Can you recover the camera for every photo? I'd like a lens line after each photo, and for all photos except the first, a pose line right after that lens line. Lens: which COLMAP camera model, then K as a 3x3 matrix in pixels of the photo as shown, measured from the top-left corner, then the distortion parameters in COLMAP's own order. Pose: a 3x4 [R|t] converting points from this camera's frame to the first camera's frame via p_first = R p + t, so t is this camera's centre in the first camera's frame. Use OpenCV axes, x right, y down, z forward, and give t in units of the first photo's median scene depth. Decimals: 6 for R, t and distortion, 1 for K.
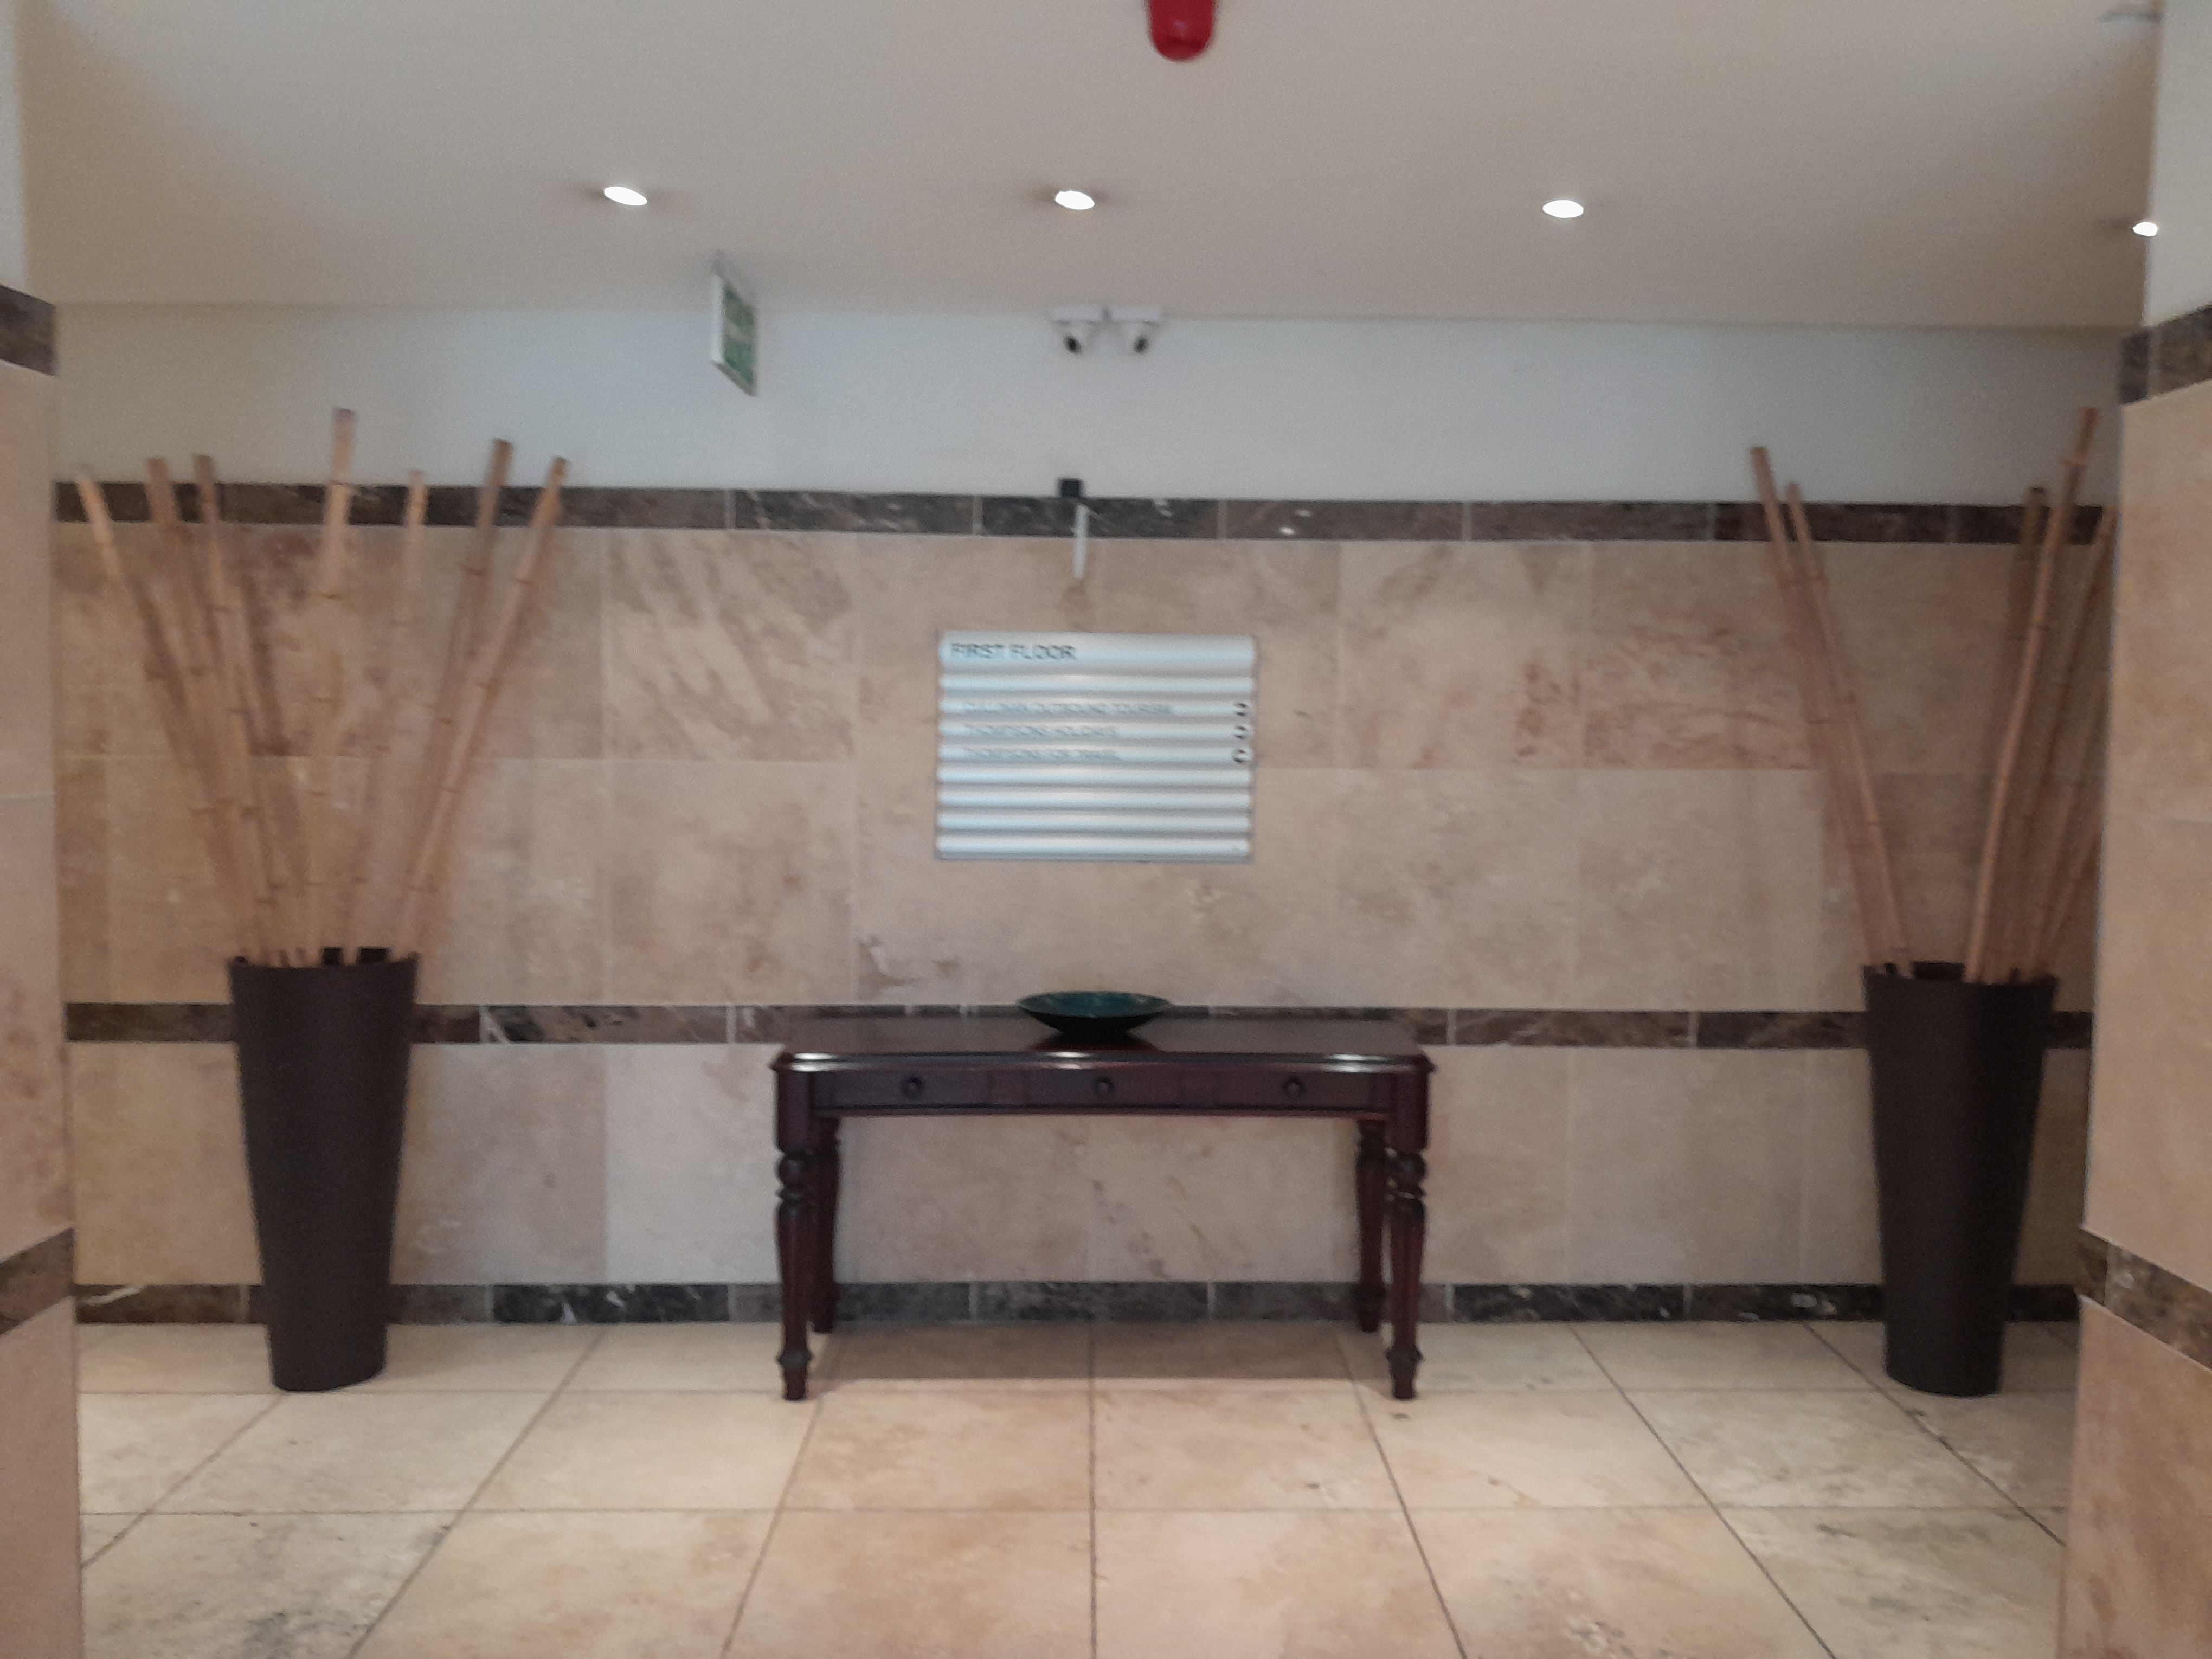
lens RADIAL K [[1738.6, 0, 1103.5], [0, 1738.6, 905.0], [0, 0, 1]] dist [0.067073, -0.098149]
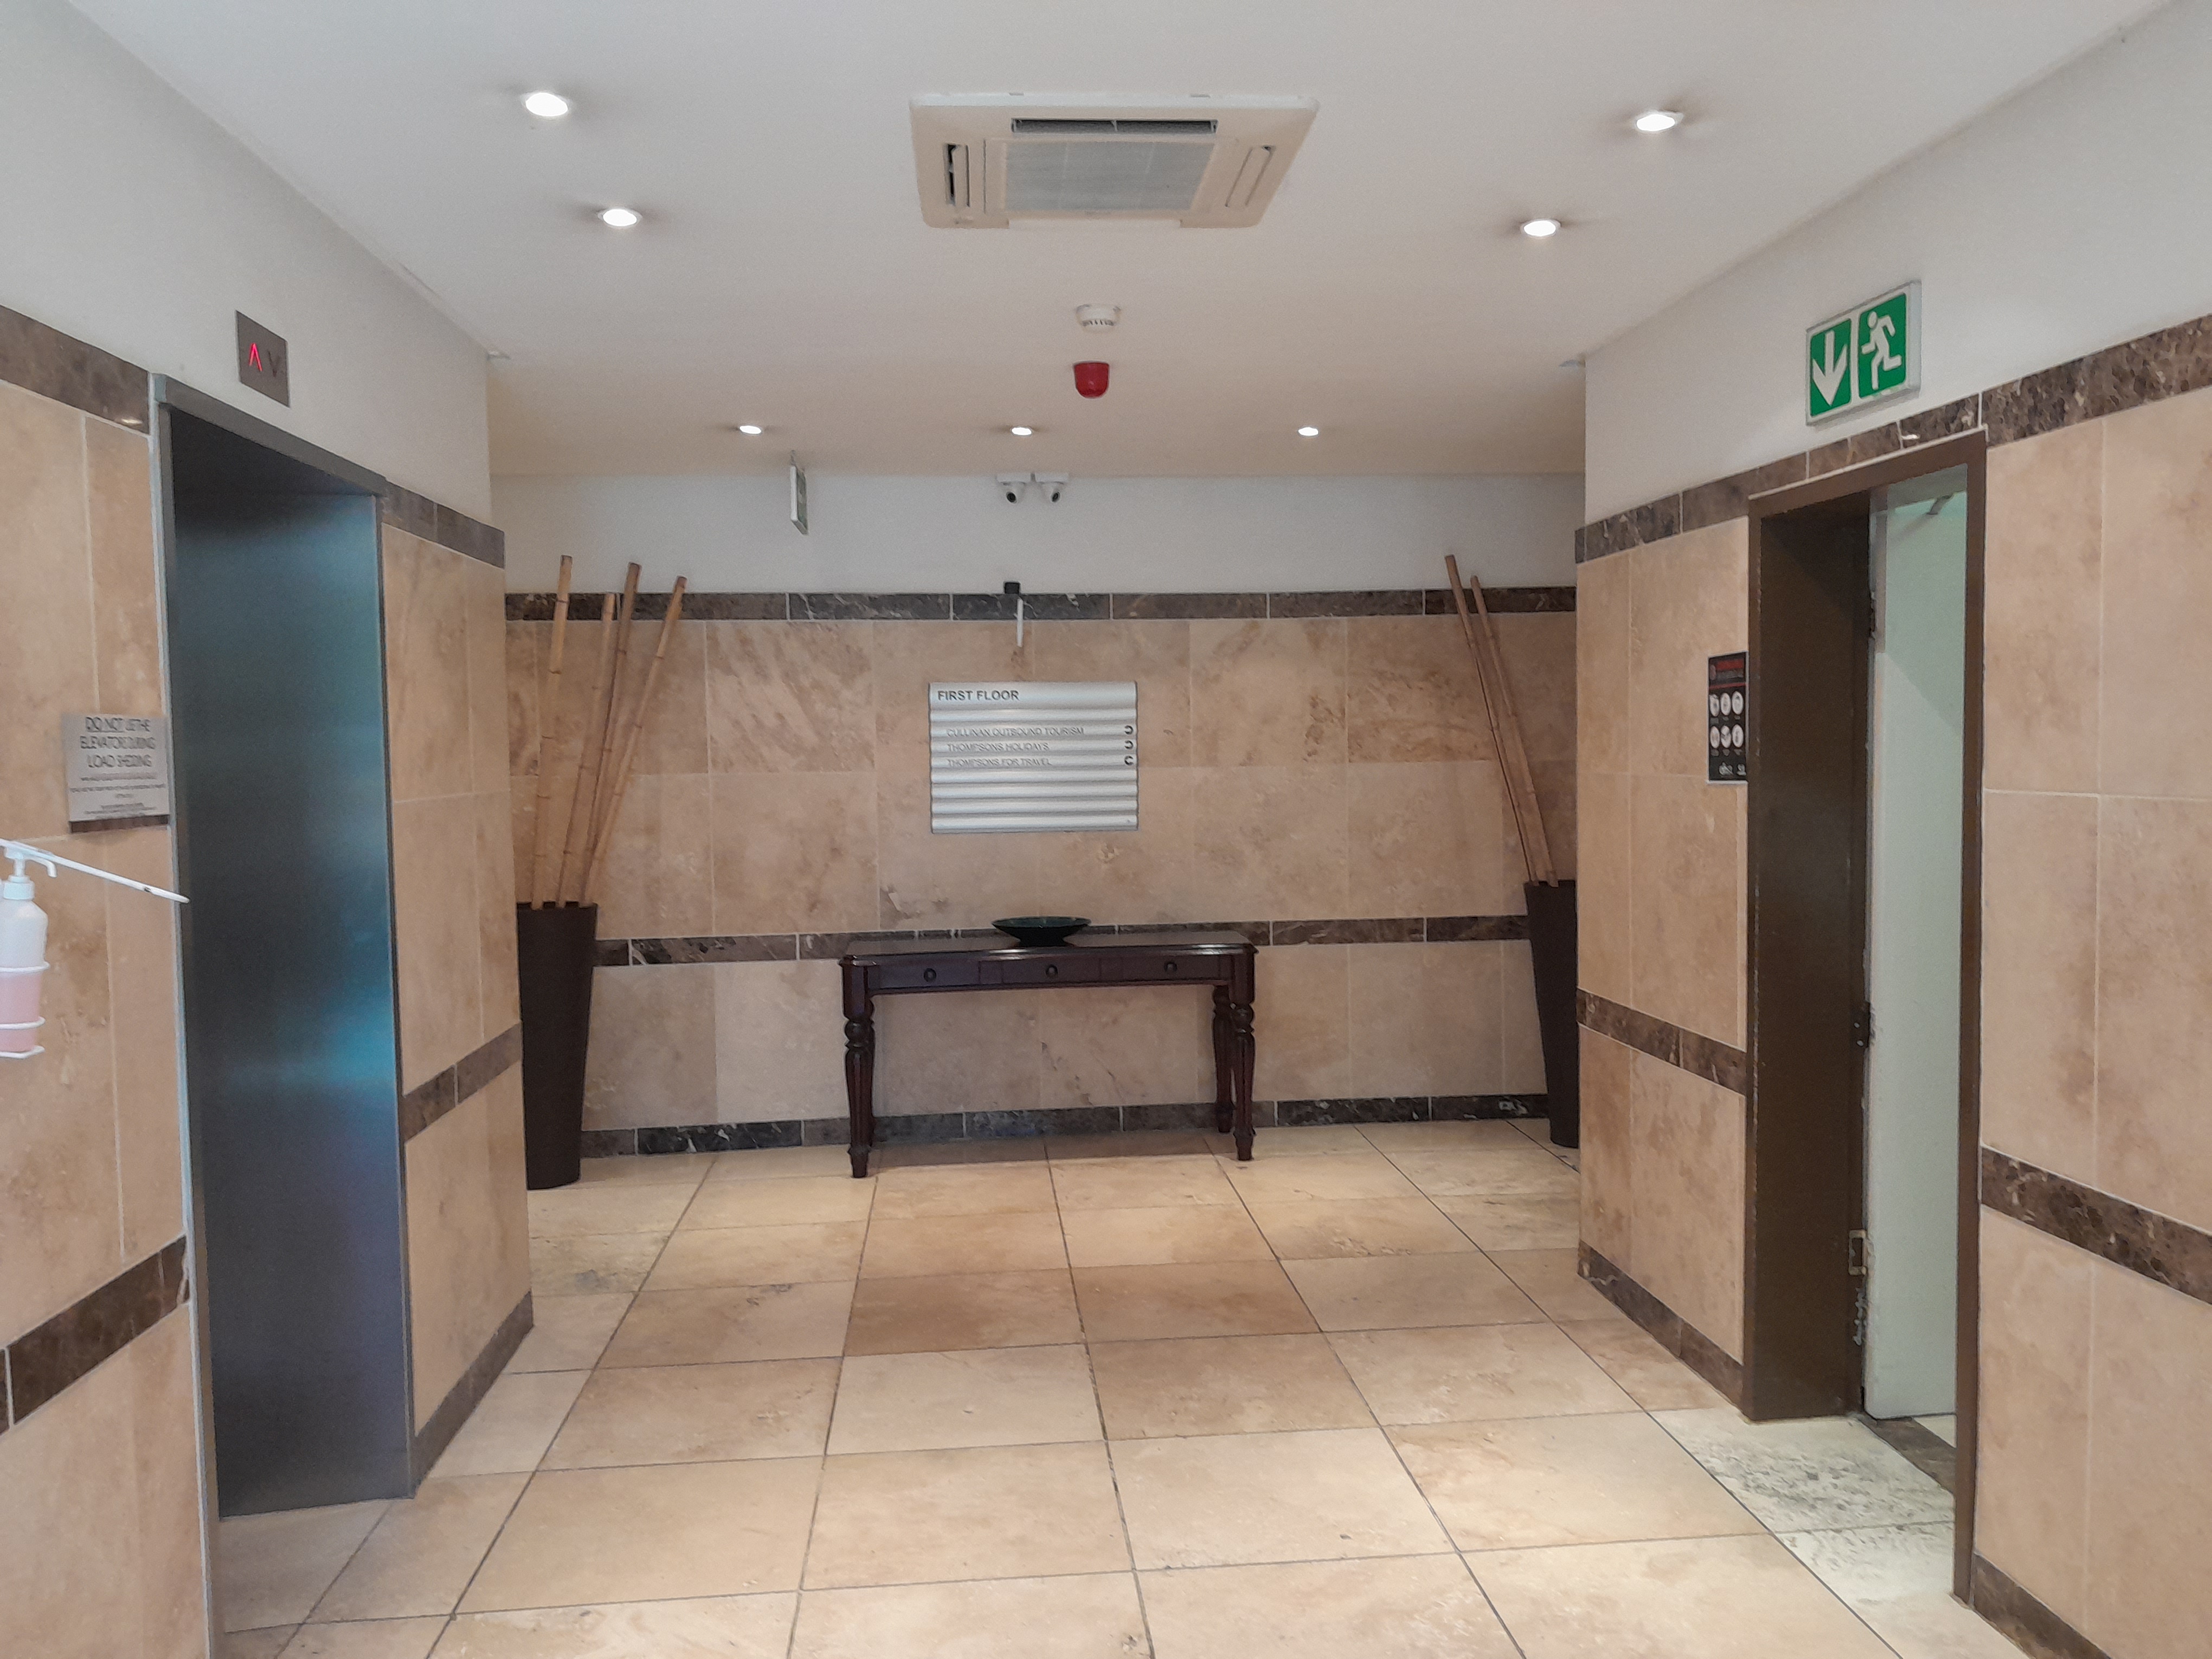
lens RADIAL K [[1738.6, 0, 1130.3], [0, 1738.6, 909.7], [0, 0, 1]] dist [0.067073, -0.098149]
pose [[0.995677, -0.033447, 0.086653, -0.057607], [0.034319, 0.999374, -0.008590, 0.059722], [-0.086311, 0.011527, 0.996202, -0.528407]]
